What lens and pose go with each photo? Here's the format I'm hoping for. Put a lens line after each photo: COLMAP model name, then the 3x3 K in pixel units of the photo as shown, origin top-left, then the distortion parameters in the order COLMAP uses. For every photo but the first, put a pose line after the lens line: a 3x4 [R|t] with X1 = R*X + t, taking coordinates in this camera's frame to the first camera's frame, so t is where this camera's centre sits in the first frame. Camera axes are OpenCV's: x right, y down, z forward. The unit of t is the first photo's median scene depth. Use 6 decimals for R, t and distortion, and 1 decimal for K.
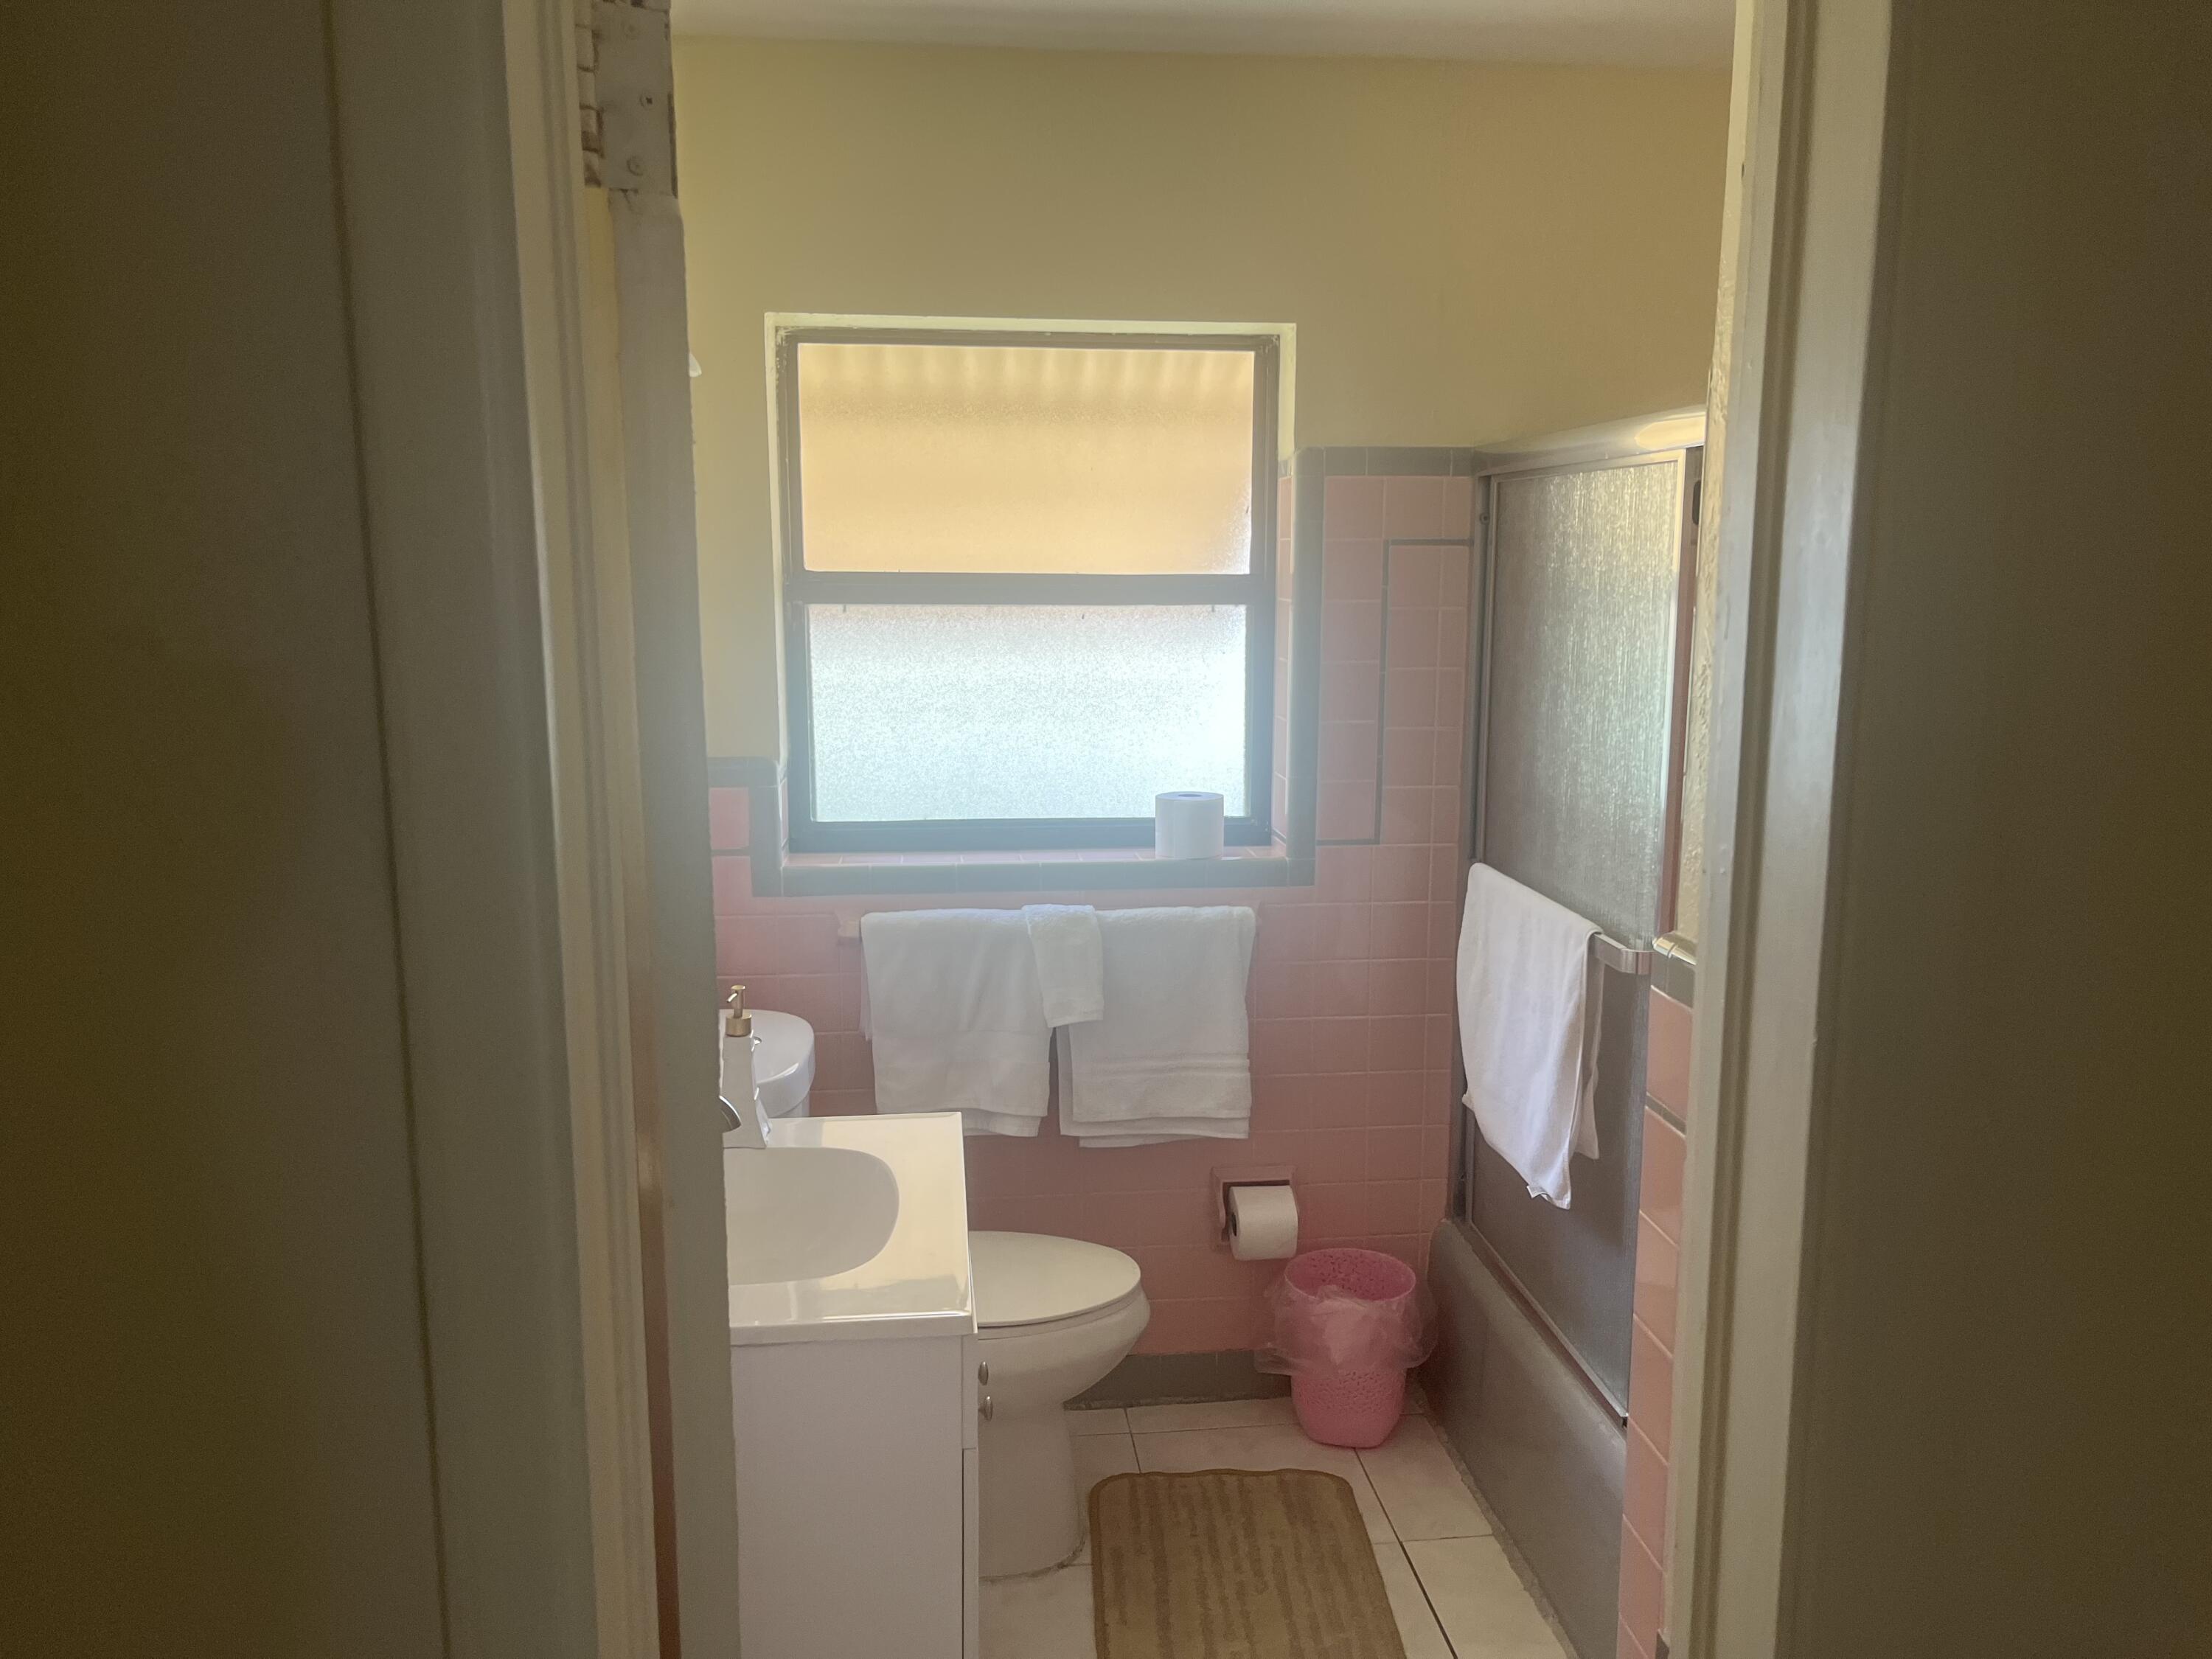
lens RADIAL K [[1668.0, 0, 1105.7], [0, 1668.0, 823.2], [0, 0, 1]] dist [0.036612, -0.023067]
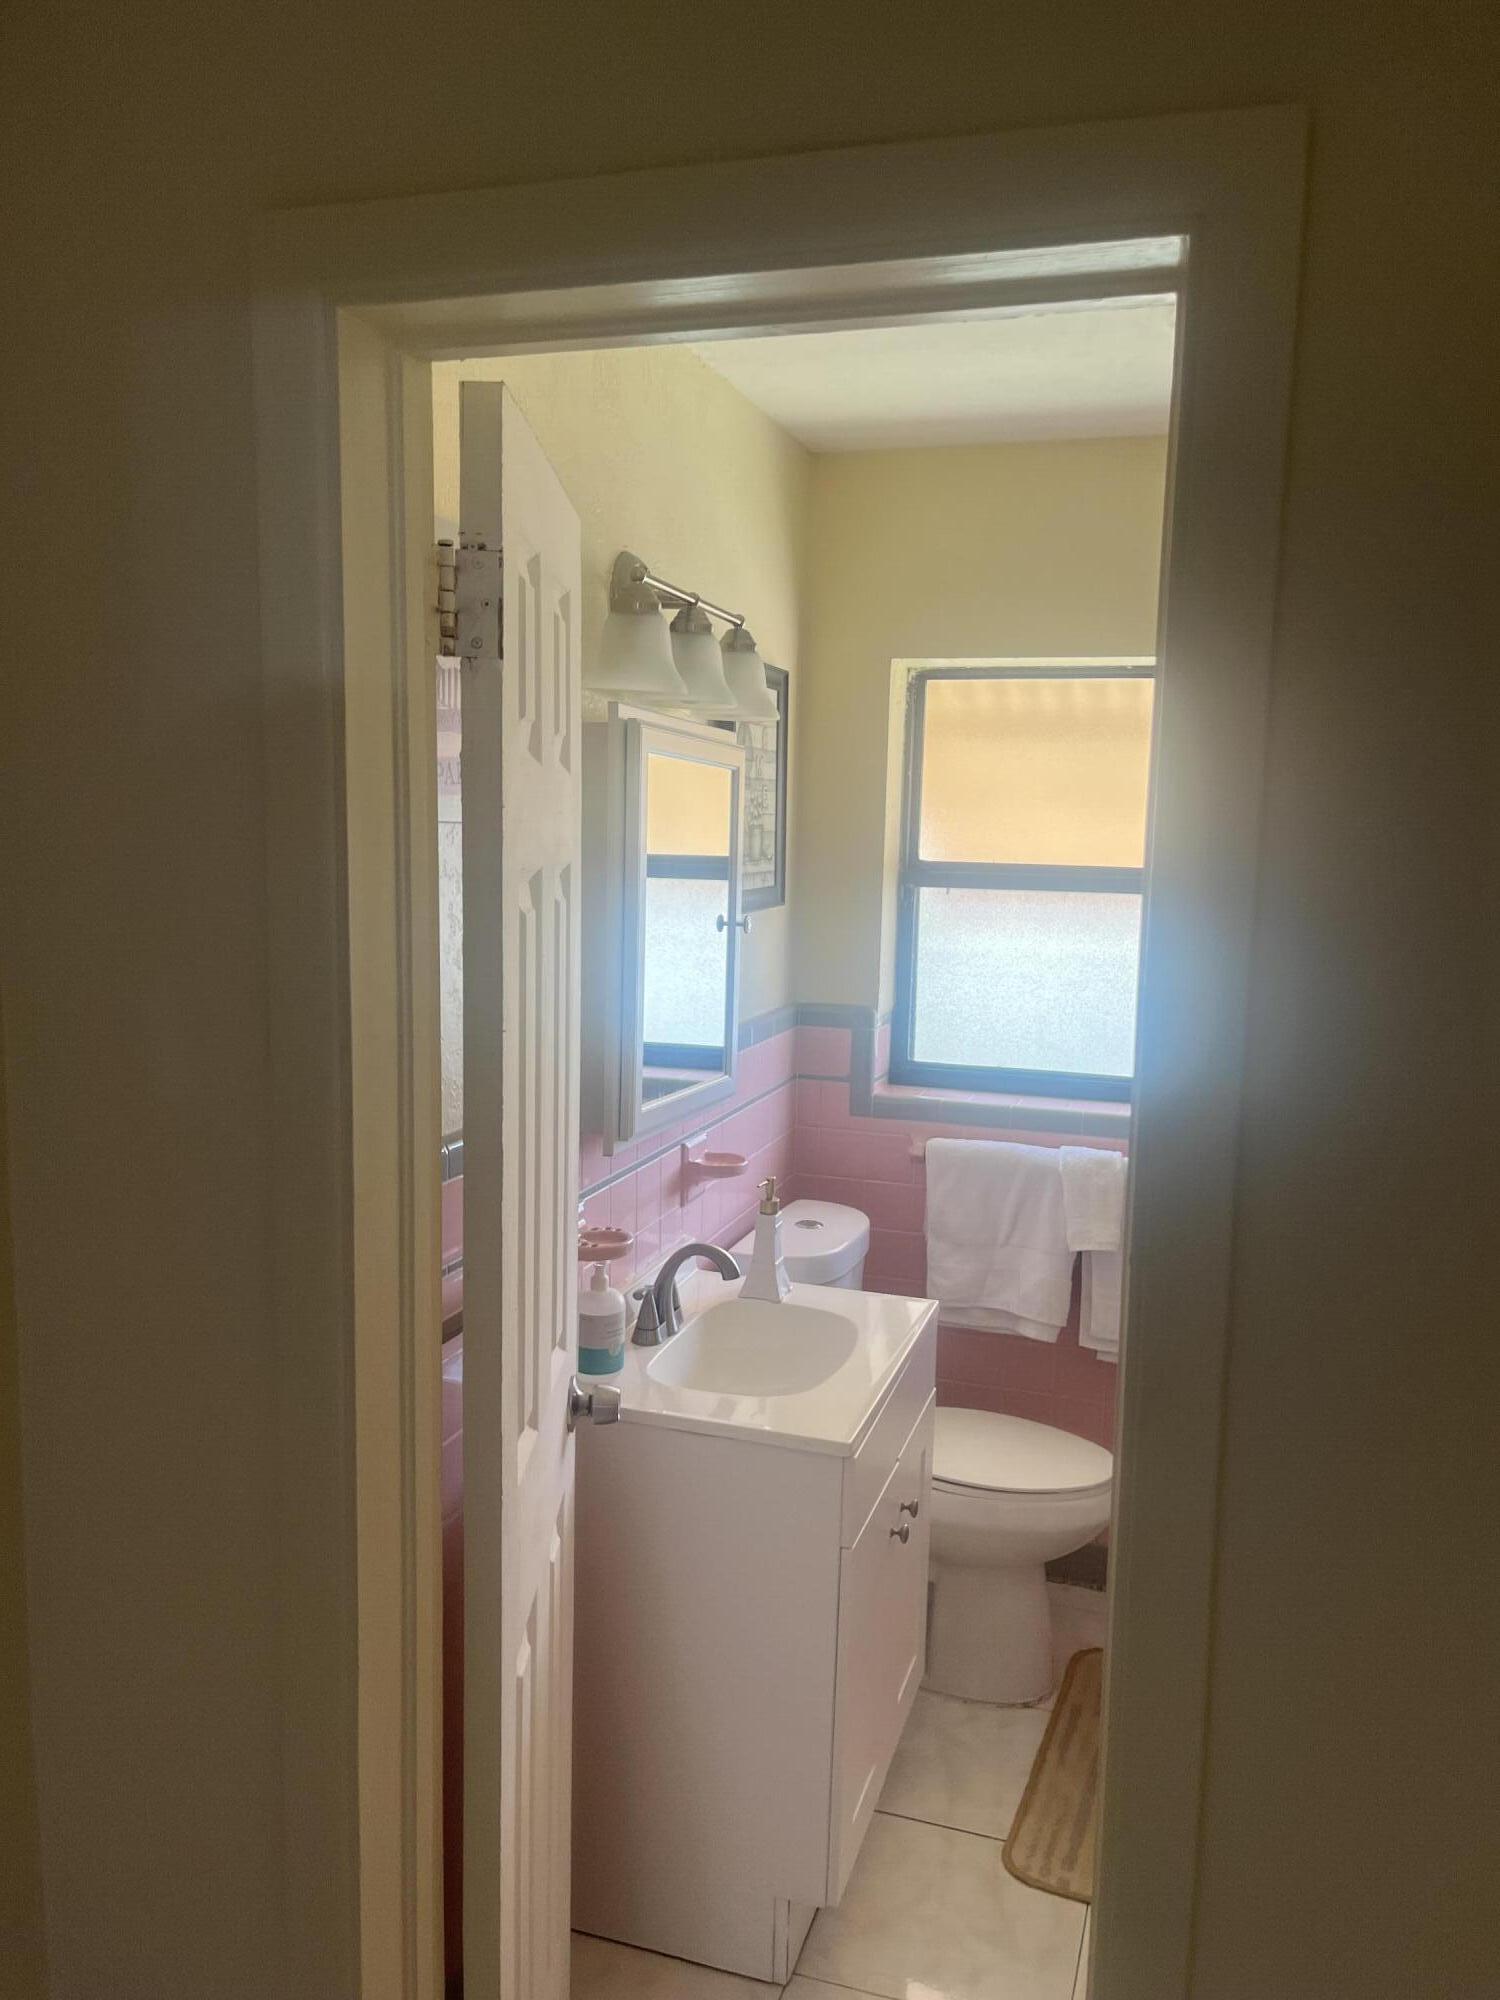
lens RADIAL K [[1508.2, 0, 752.0], [0, 1508.2, 1005.5], [0, 0, 1]] dist [0.036612, -0.023067]
pose [[0.901721, 0.072030, -0.426276, 0.205120], [-0.089002, 0.995831, -0.020000, -0.009241], [0.423058, 0.055974, 0.904372, -0.071234]]
